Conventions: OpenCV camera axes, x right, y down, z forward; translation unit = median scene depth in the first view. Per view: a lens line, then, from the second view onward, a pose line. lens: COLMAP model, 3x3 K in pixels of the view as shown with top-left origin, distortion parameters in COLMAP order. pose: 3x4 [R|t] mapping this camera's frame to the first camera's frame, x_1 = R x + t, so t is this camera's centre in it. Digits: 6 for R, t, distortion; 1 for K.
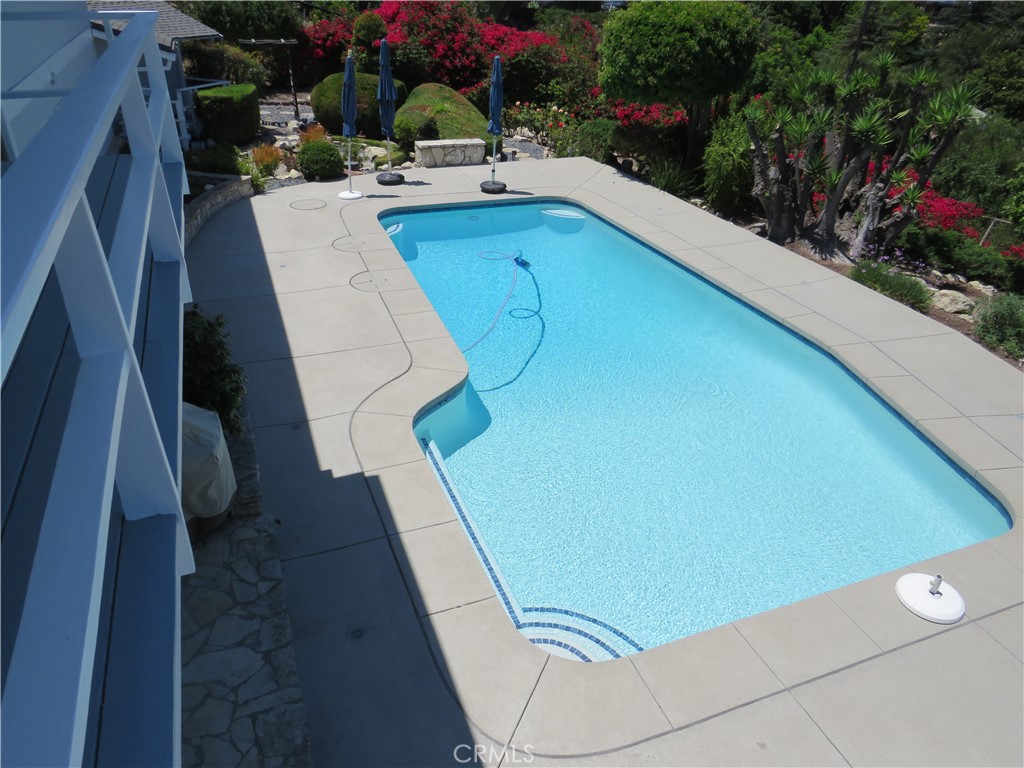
lens RADIAL K [[722.2, 0, 509.9], [0, 722.2, 385.9], [0, 0, 1]] dist [-0.026337, 0.007567]
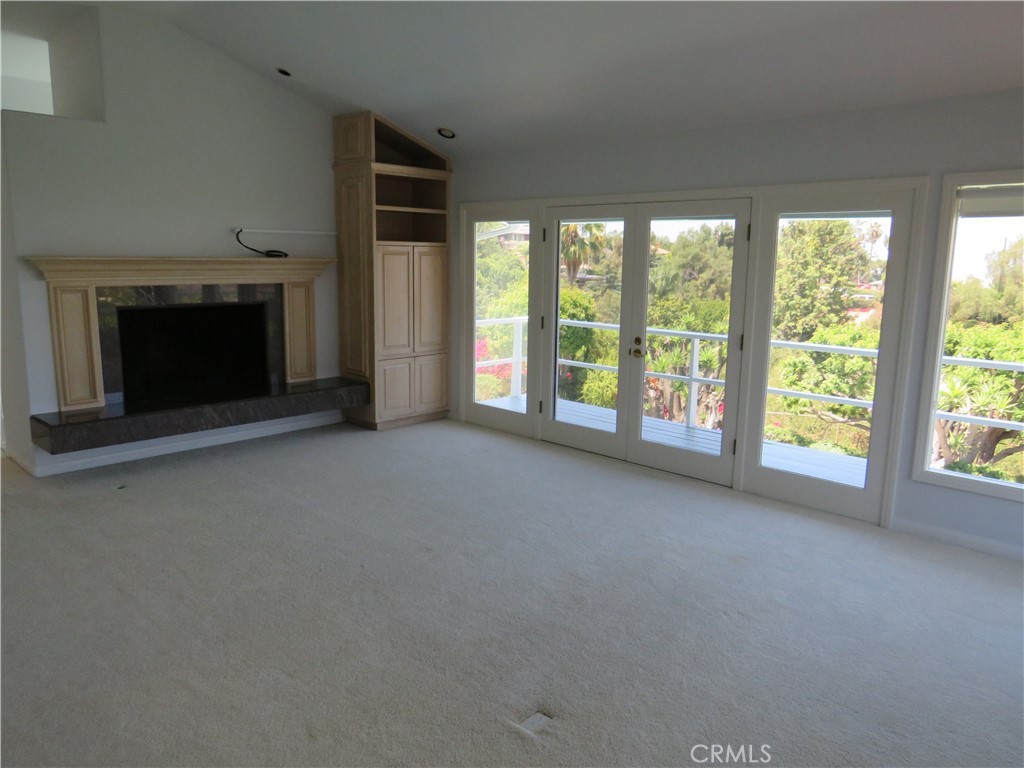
lens RADIAL K [[722.2, 0, 512.2], [0, 722.2, 384.6], [0, 0, 1]] dist [-0.026337, 0.007567]
pose [[0.909276, -0.095404, 0.405111, -0.438683], [0.230077, 0.926341, -0.298257, 0.055248], [-0.346816, 0.364405, 0.864250, -0.164341]]
